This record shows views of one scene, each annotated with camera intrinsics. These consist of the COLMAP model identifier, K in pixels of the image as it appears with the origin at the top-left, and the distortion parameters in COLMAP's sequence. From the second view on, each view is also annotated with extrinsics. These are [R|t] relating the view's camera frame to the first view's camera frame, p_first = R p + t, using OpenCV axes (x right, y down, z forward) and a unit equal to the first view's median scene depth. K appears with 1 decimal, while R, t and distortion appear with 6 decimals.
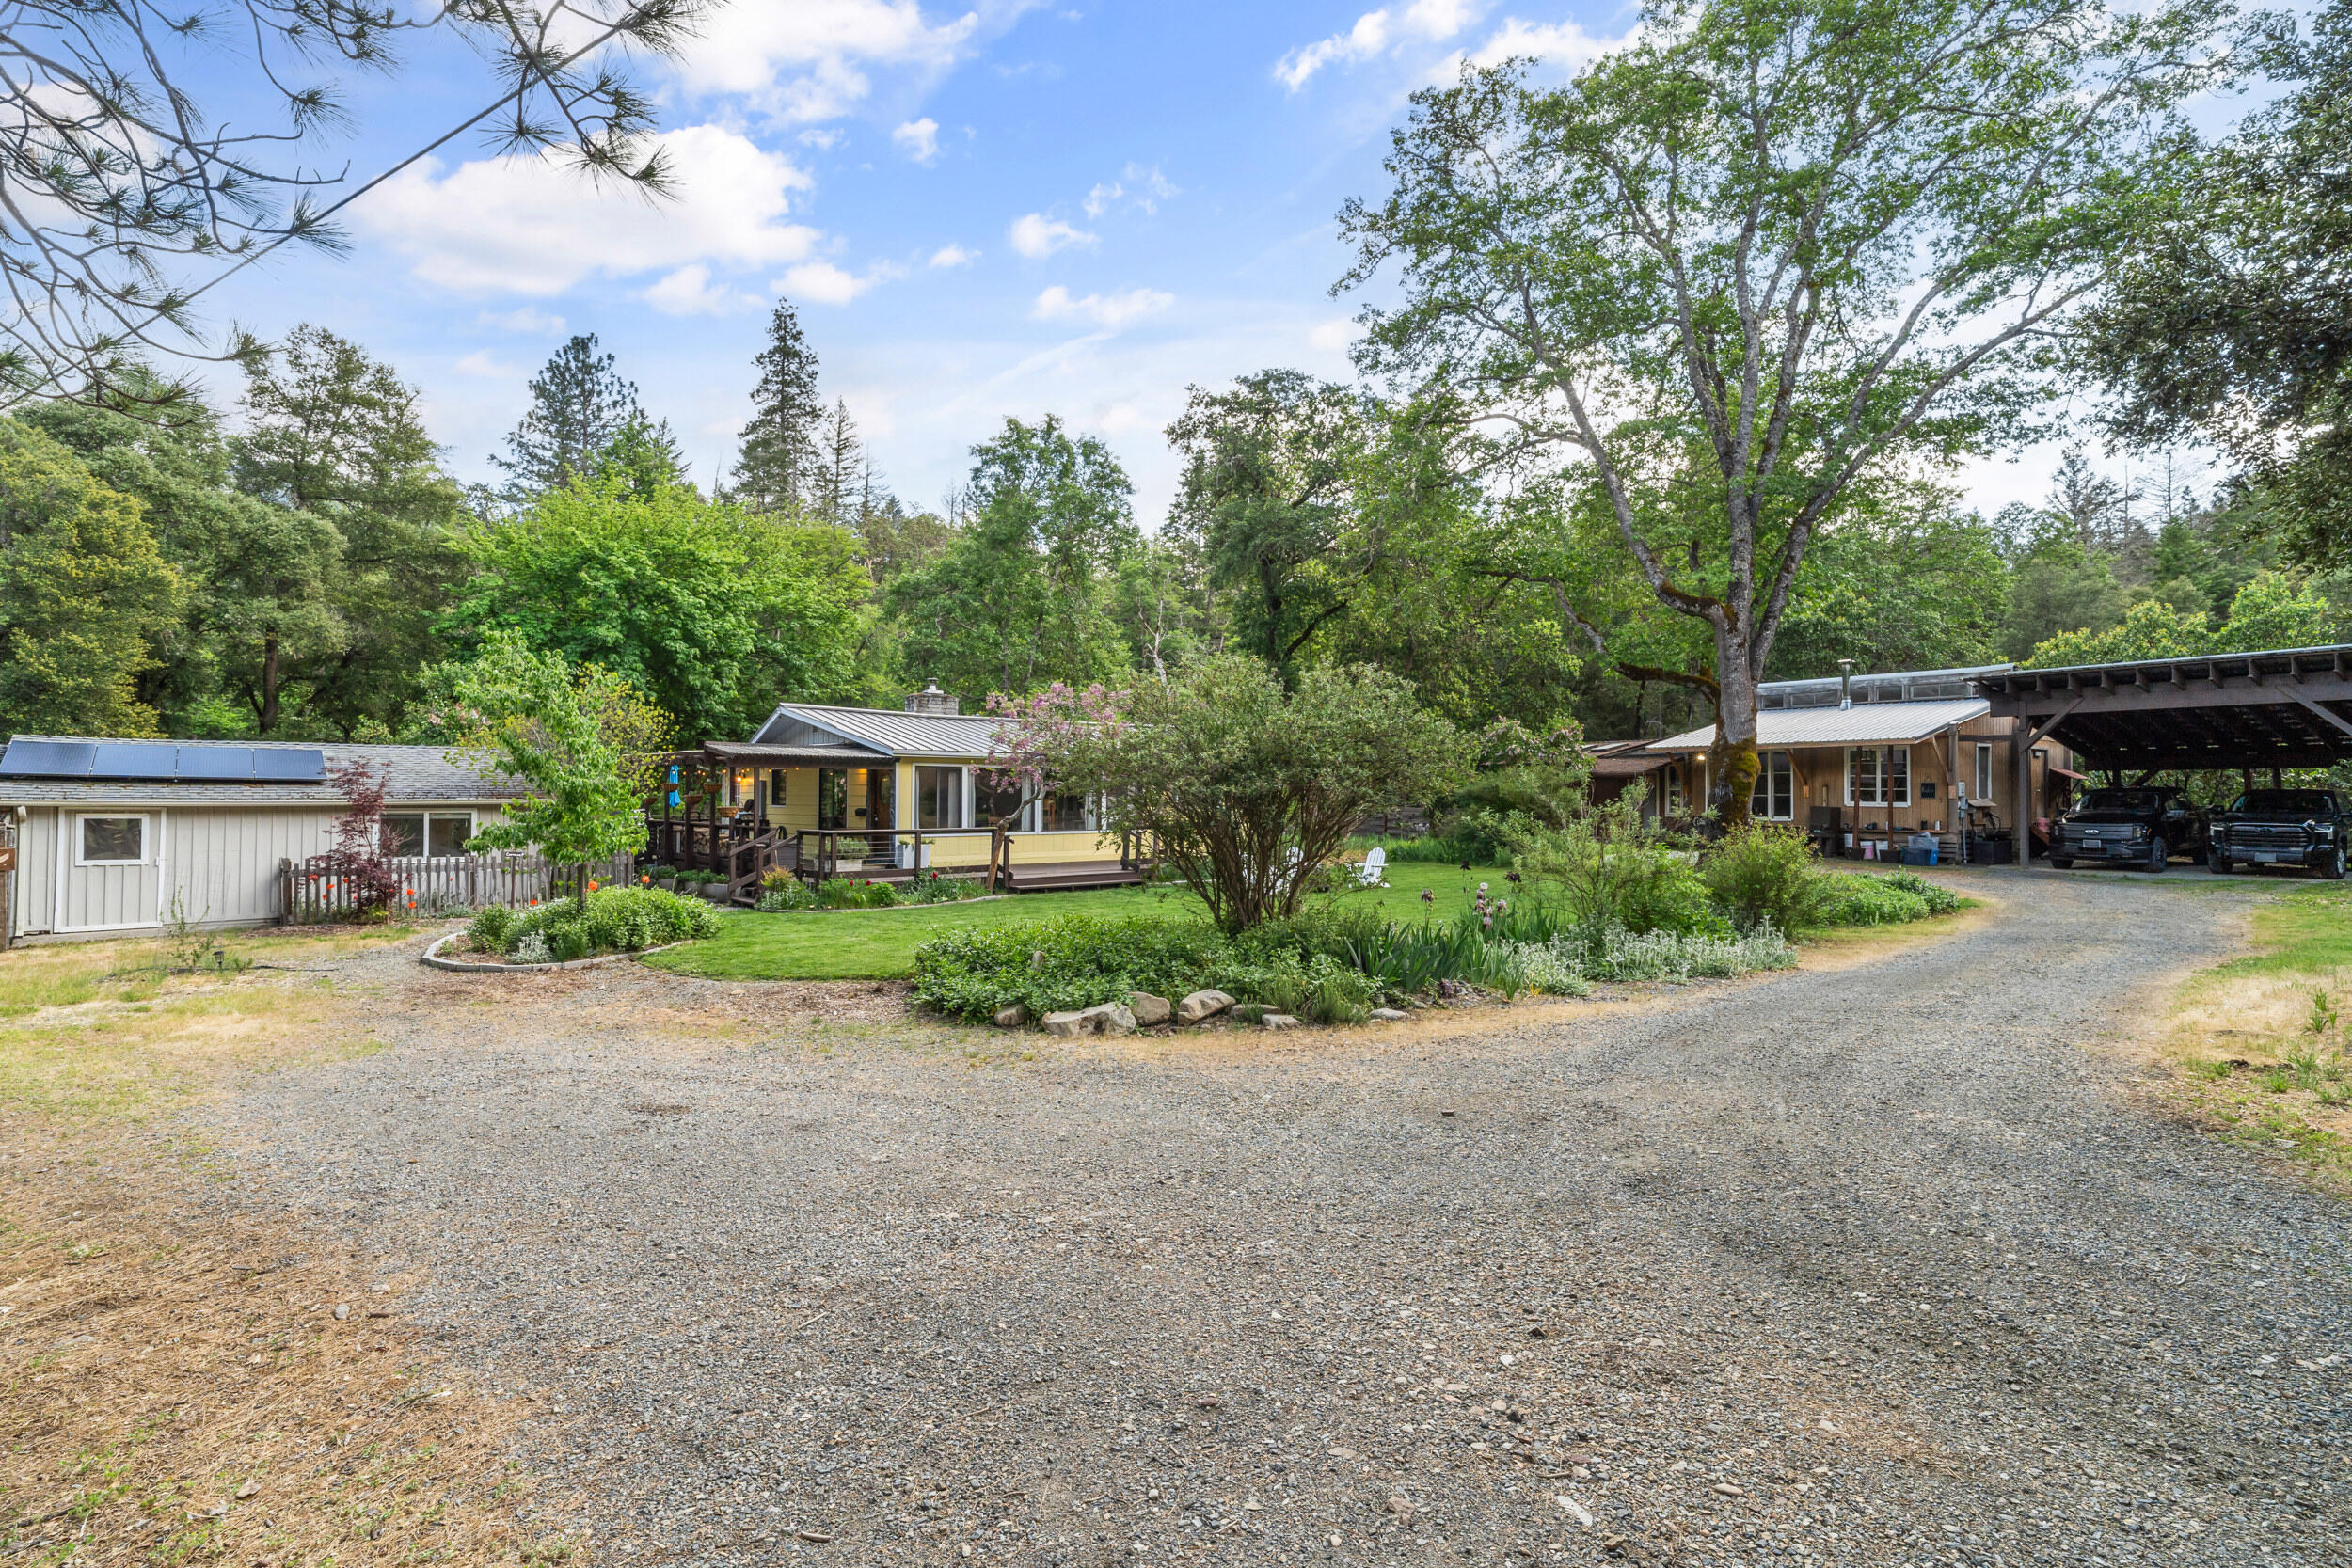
lens RADIAL K [[1132.0, 0, 1167.2], [0, 1132.0, 788.7], [0, 0, 1]] dist [-0.013200, 0.000899]
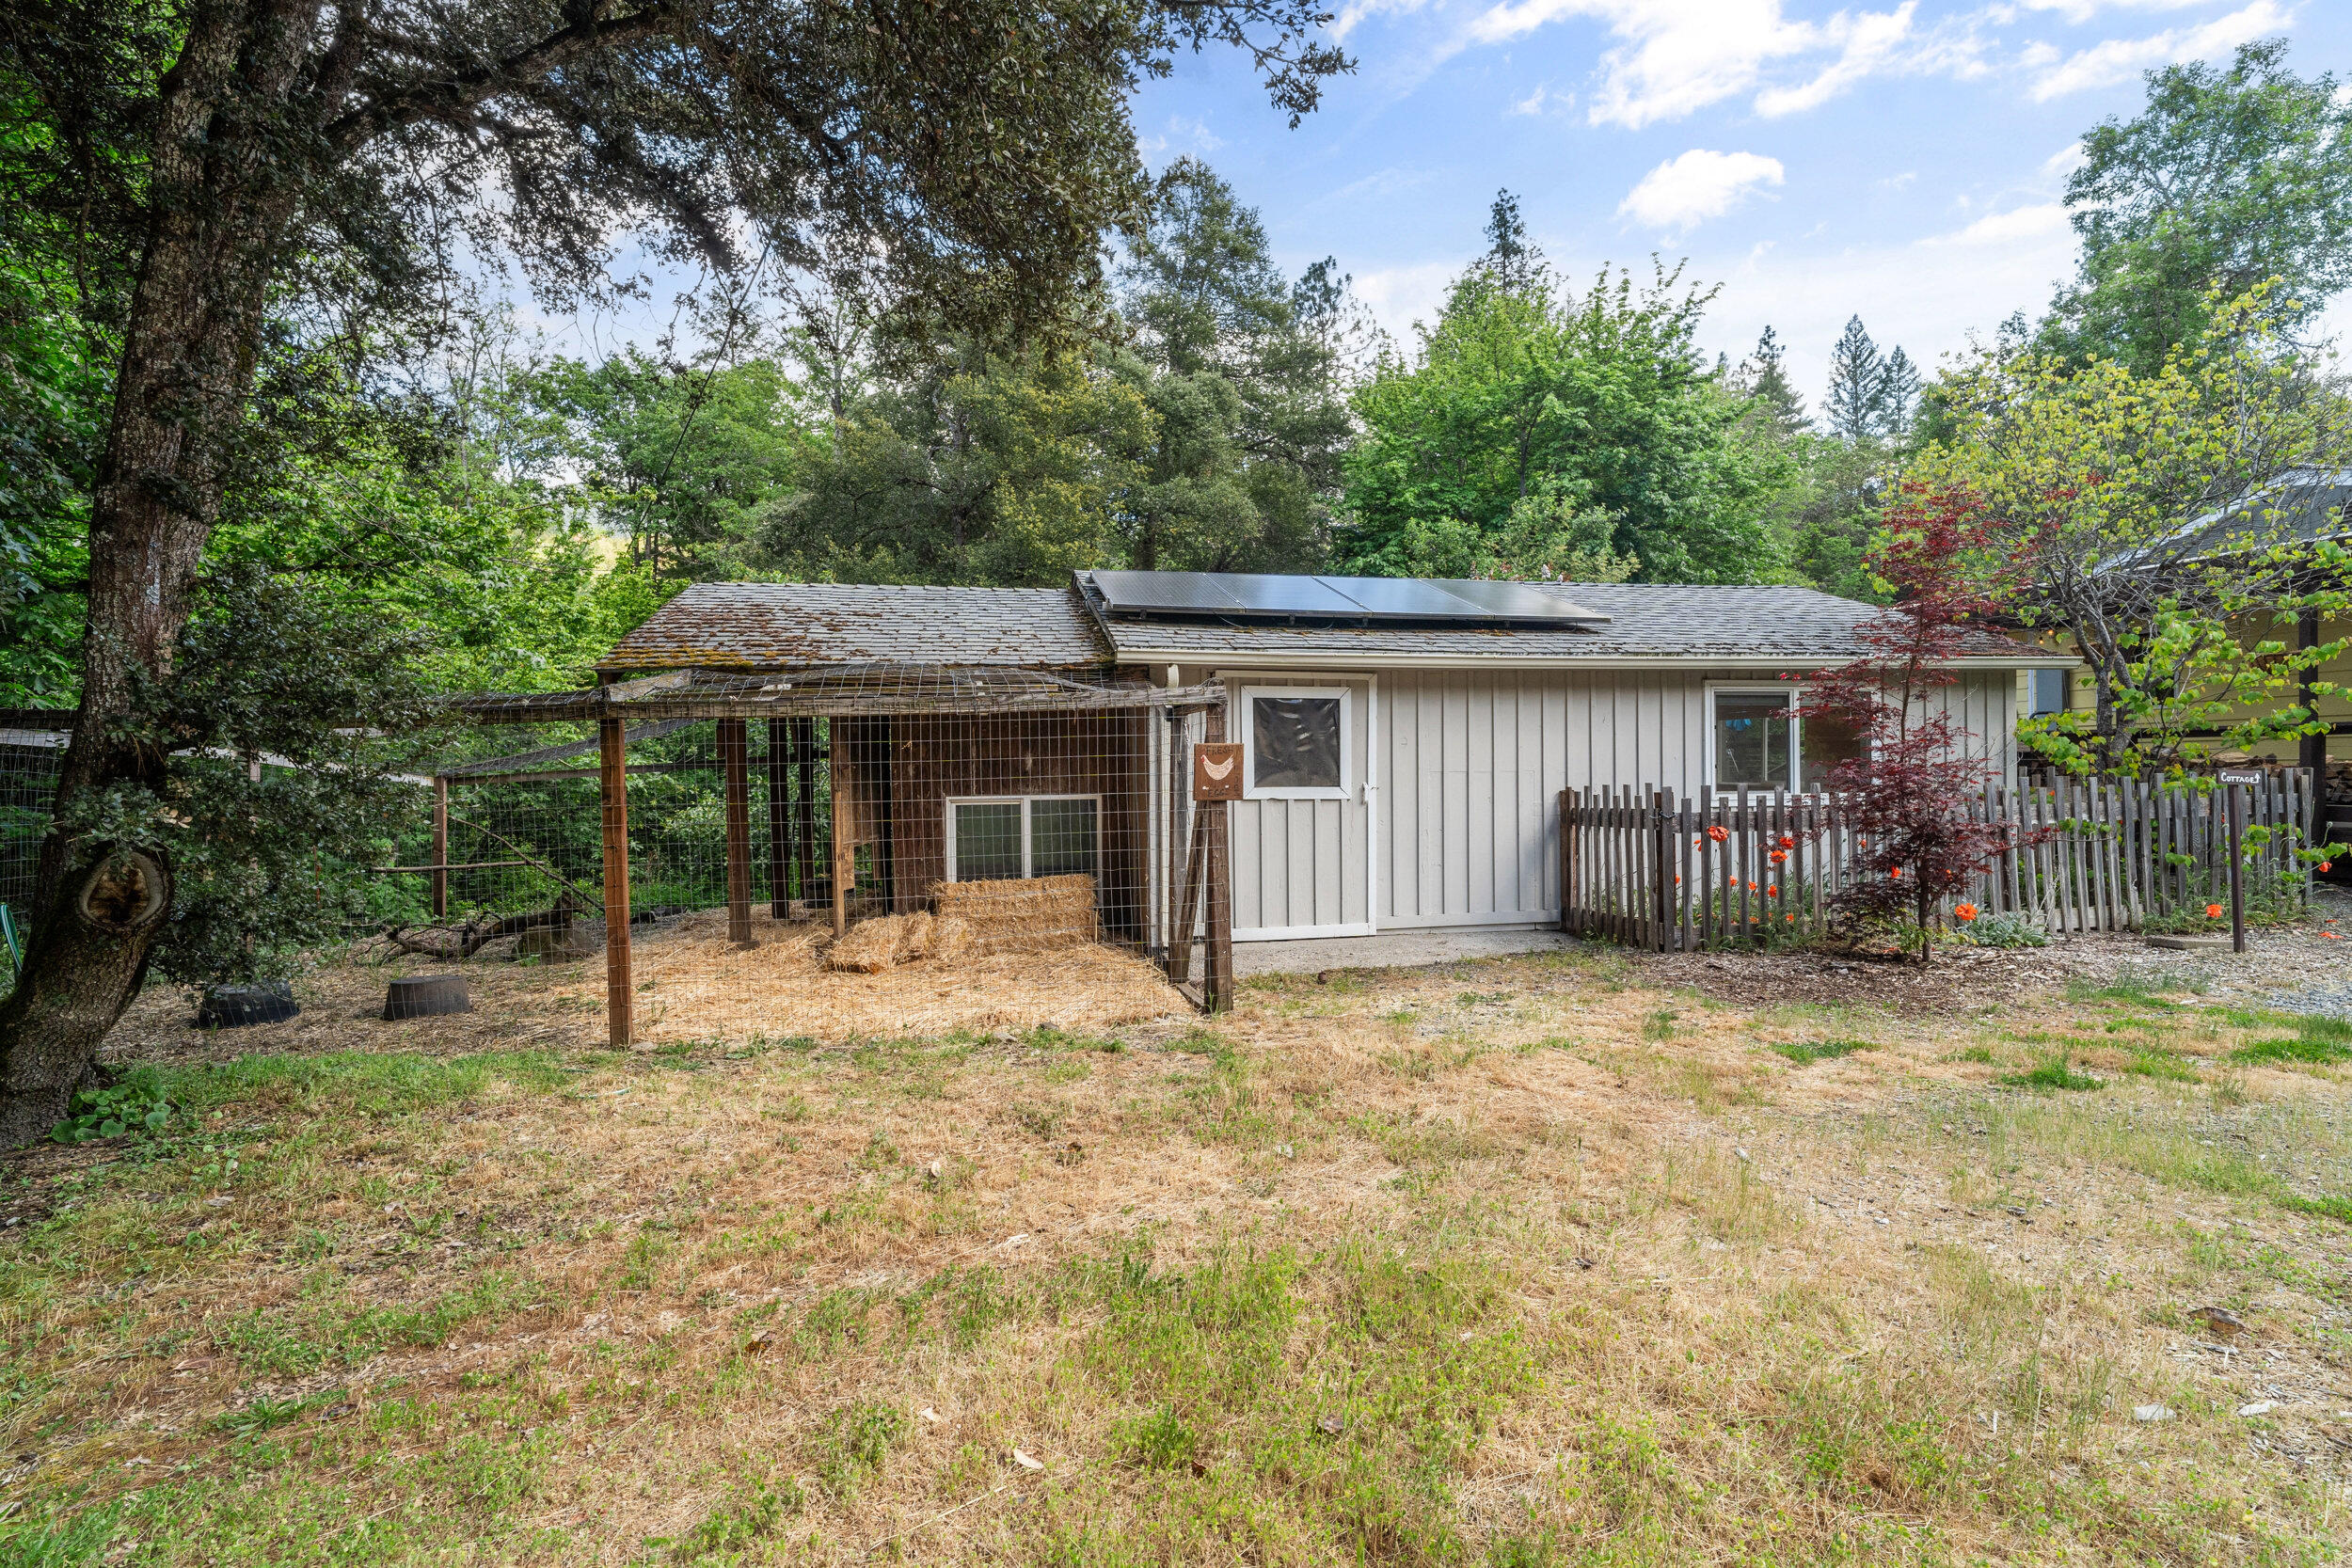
lens RADIAL K [[1132.0, 0, 1167.2], [0, 1132.0, 788.7], [0, 0, 1]] dist [-0.013200, 0.000899]
pose [[0.854437, -0.002148, -0.519551, -0.312296], [0.021156, 0.999306, 0.030661, 0.020439], [0.519124, -0.037190, 0.853889, 0.241174]]
